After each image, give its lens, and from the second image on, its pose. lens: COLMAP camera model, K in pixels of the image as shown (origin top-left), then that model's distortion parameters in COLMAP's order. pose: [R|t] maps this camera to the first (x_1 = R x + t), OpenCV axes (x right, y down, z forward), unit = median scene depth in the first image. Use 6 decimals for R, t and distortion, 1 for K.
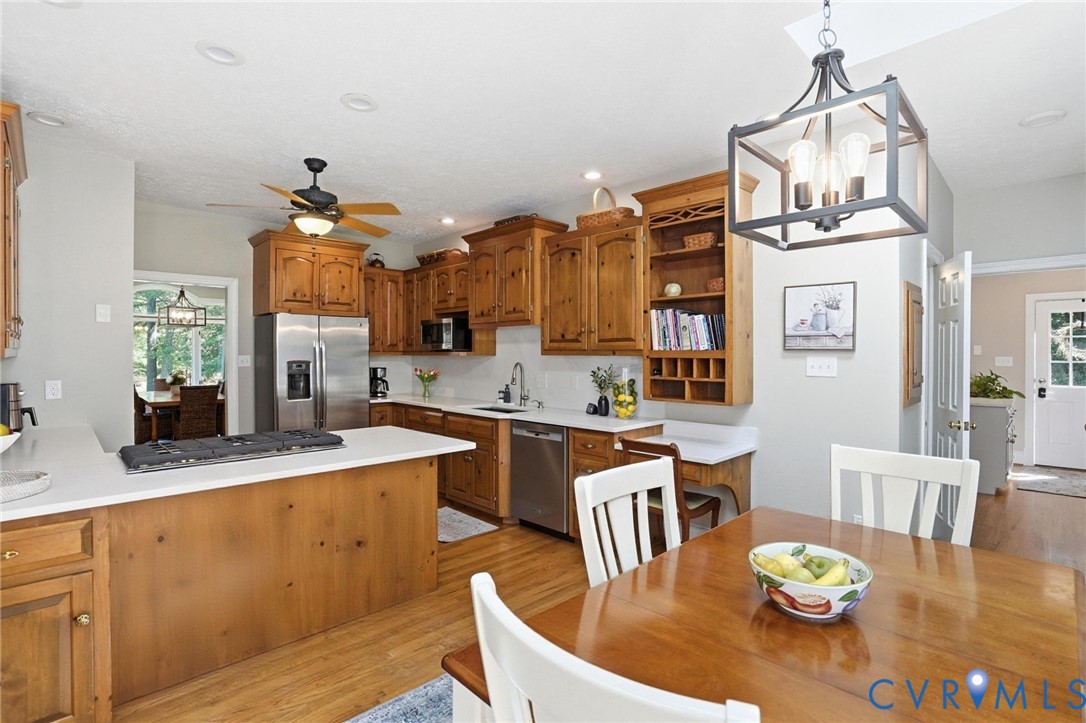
lens RADIAL K [[515.3, 0, 546.0], [0, 515.3, 357.1], [0, 0, 1]] dist [-0.043272, 0.012539]
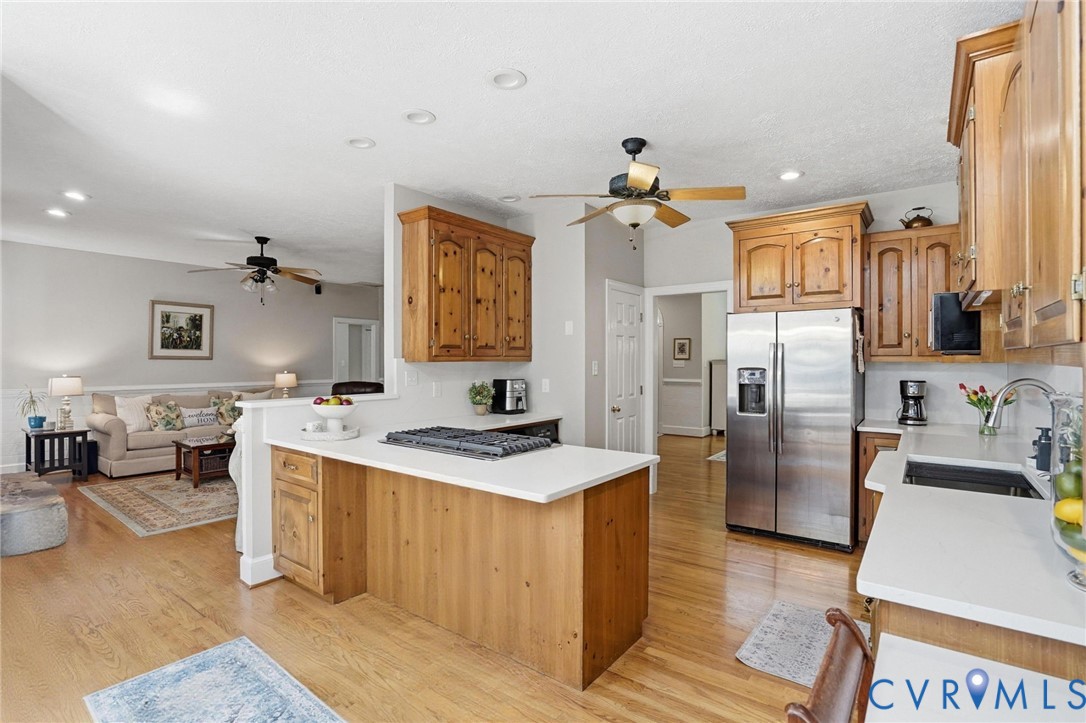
lens RADIAL K [[515.3, 0, 541.2], [0, 515.3, 361.7], [0, 0, 1]] dist [-0.043272, 0.012539]
pose [[0.142431, 0.000181, -0.989805, 0.436517], [-0.005518, 0.999985, -0.000611, -0.001306], [0.989789, 0.005548, 0.142430, 0.768743]]
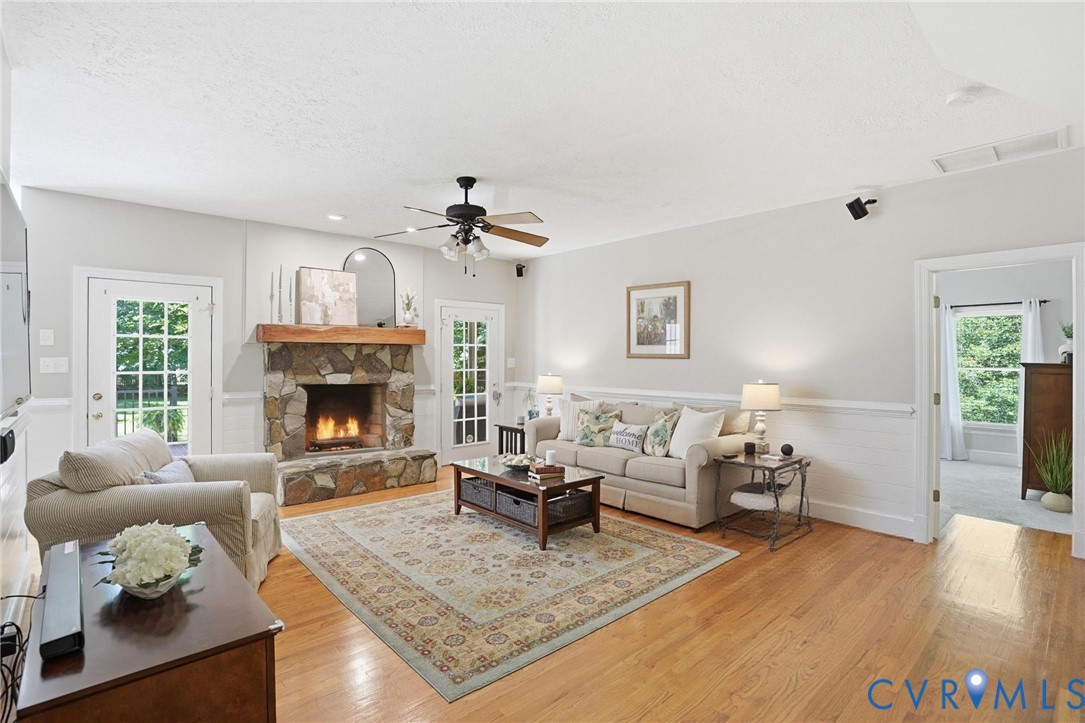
lens RADIAL K [[514.8, 0, 536.4], [0, 514.8, 358.8], [0, 0, 1]] dist [-0.043272, 0.012539]
pose [[-0.998313, -0.007739, 0.057551, -1.639599], [-0.007345, 0.999948, 0.007061, -0.012345], [-0.057602, 0.006626, -0.998318, 1.248947]]
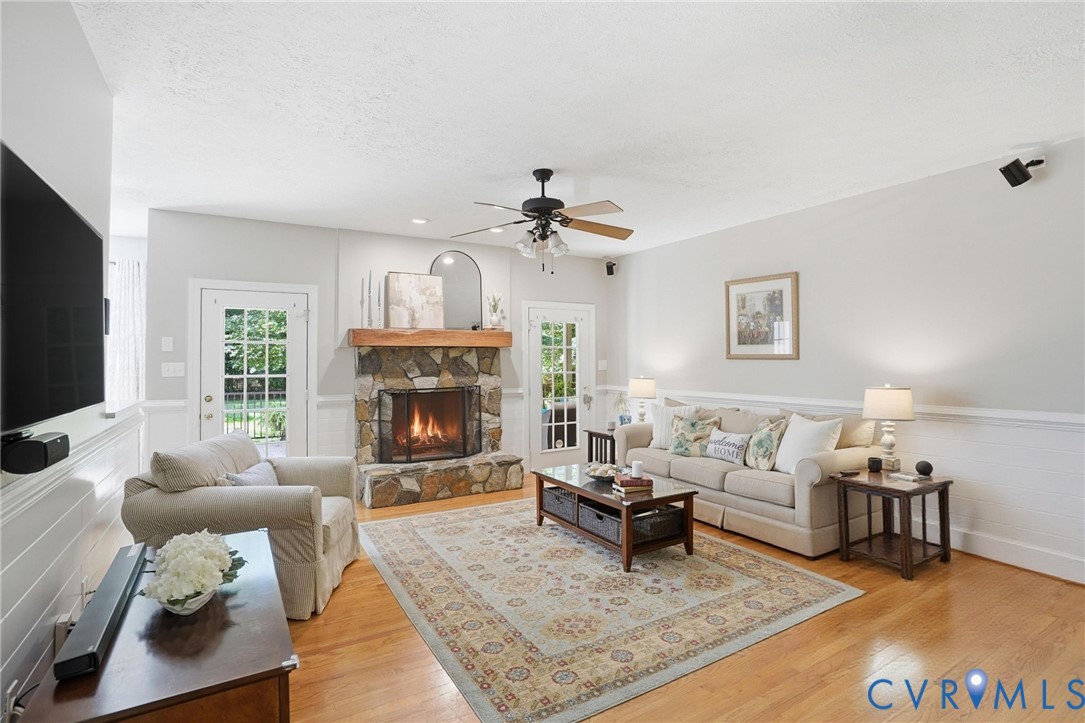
lens RADIAL K [[514.8, 0, 542.1], [0, 514.8, 350.7], [0, 0, 1]] dist [-0.043272, 0.012539]
pose [[-0.970470, 0.003778, 0.241193, -1.674530], [0.000844, 0.999924, -0.012265, -0.012018], [-0.241221, -0.011699, -0.970400, 1.159839]]
